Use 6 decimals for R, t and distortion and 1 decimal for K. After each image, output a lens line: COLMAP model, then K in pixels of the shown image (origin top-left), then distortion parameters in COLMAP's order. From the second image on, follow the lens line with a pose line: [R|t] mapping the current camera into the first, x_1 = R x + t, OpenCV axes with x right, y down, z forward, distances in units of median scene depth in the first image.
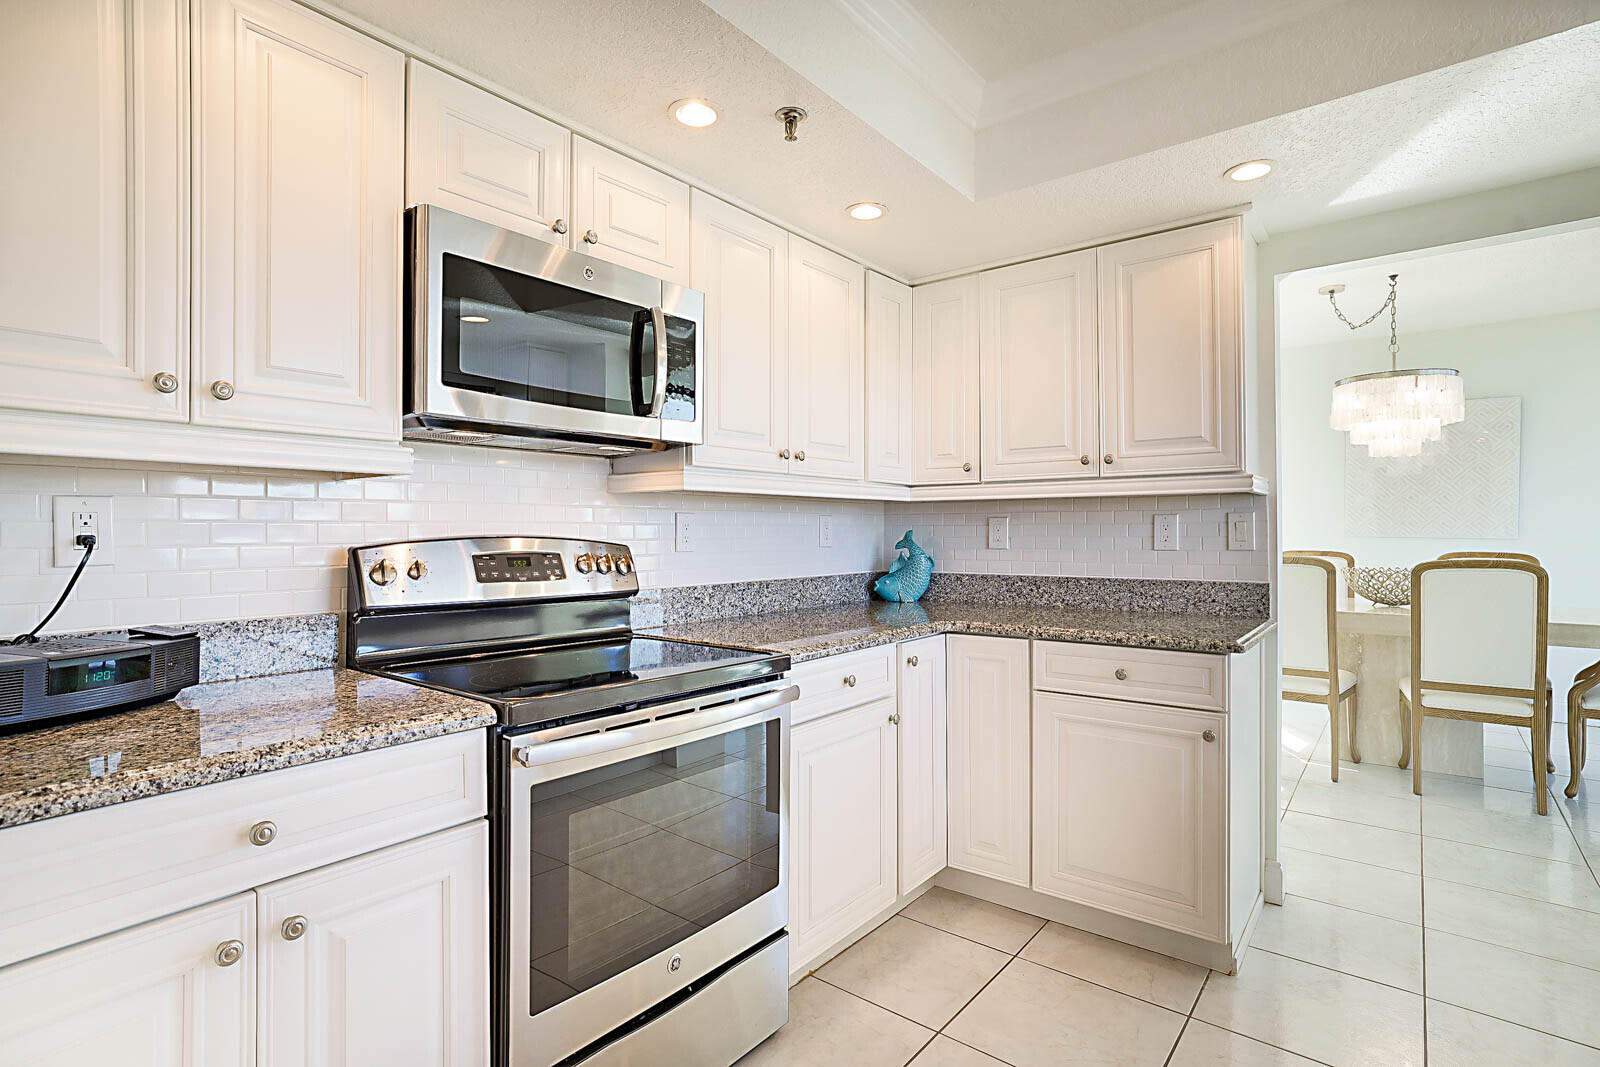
lens RADIAL K [[790.5, 0, 787.7], [0, 790.5, 526.9], [0, 0, 1]] dist [0.001383, 0.002182]
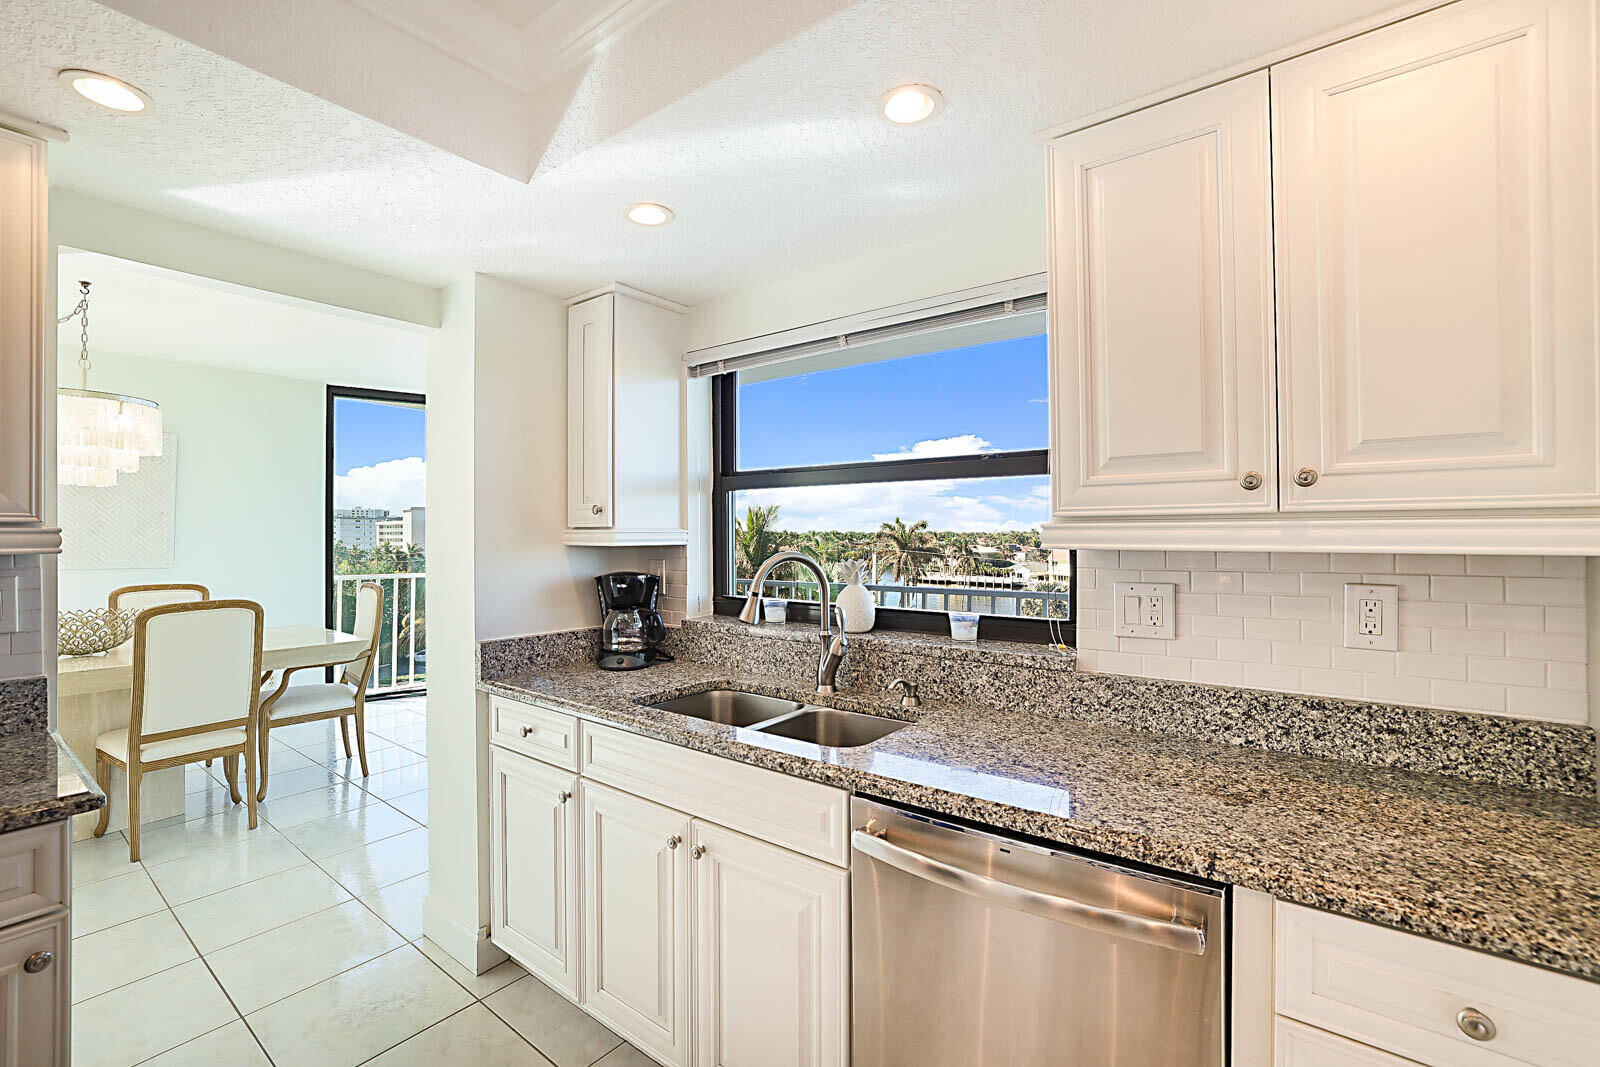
lens RADIAL K [[693.1, 0, 786.7], [0, 693.1, 526.8], [0, 0, 1]] dist [-0.023305, 0.005285]
pose [[-0.010442, 0.011941, 0.999874, -0.003649], [-0.002084, 0.999926, -0.011963, -0.044892], [-0.999943, -0.002209, -0.010417, 0.278105]]
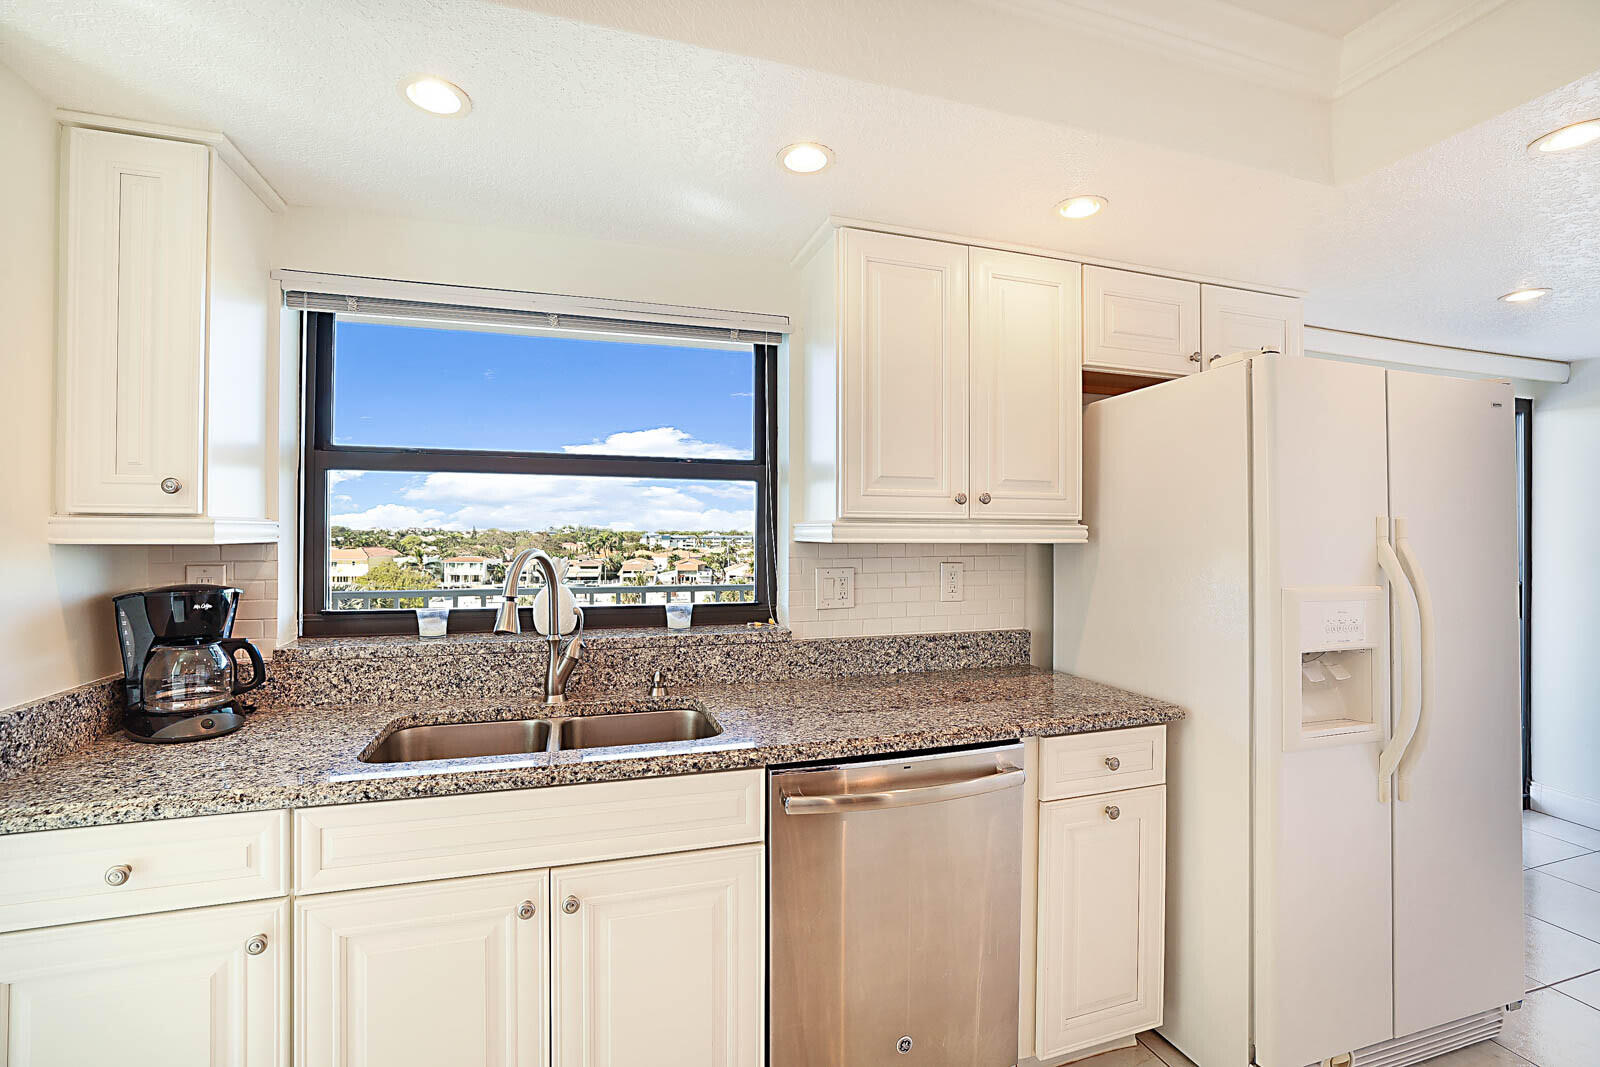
lens RADIAL K [[693.1, 0, 760.3], [0, 693.1, 527.0], [0, 0, 1]] dist [-0.023305, 0.005285]
pose [[-0.814272, 0.002892, 0.580476, 0.338184], [-0.006632, 0.999876, -0.014284, -0.035761], [-0.580445, -0.015481, -0.814152, 0.980024]]
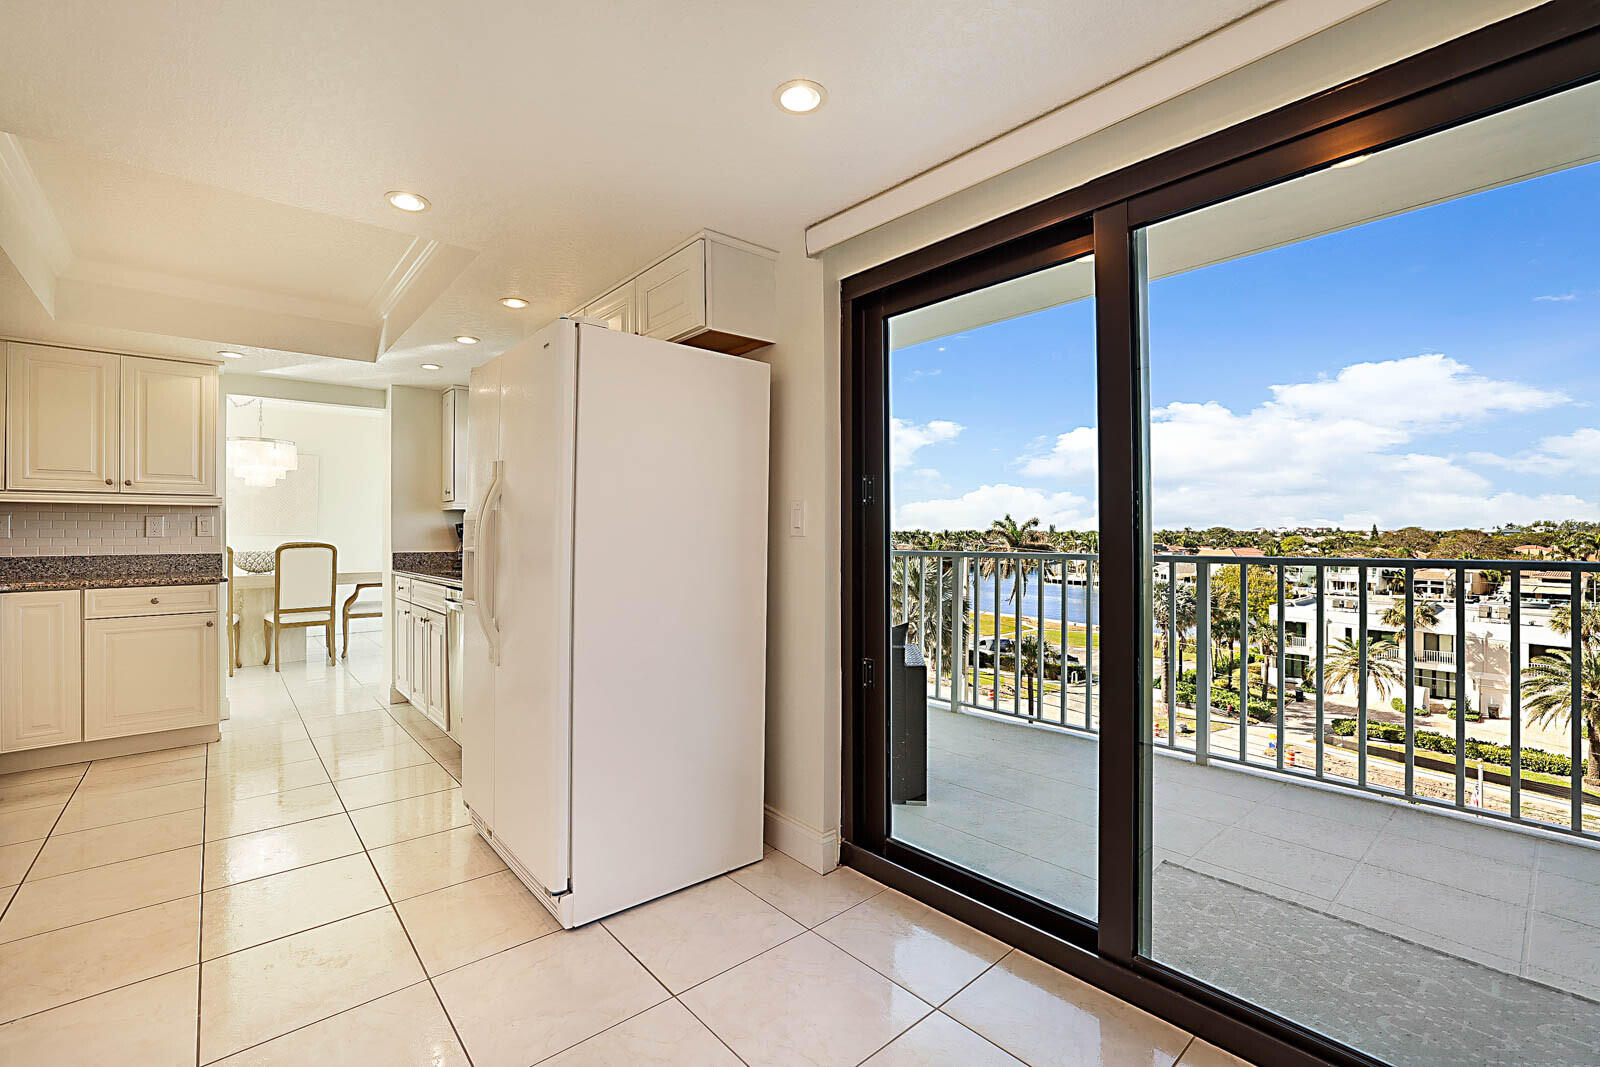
lens RADIAL K [[693.1, 0, 804.7], [0, 693.1, 538.7], [0, 0, 1]] dist [-0.023305, 0.005285]
pose [[0.182382, -0.004095, 0.983219, -0.587779], [-0.002401, 0.999986, 0.004610, 0.019466], [-0.983225, -0.003201, 0.182370, -0.532757]]
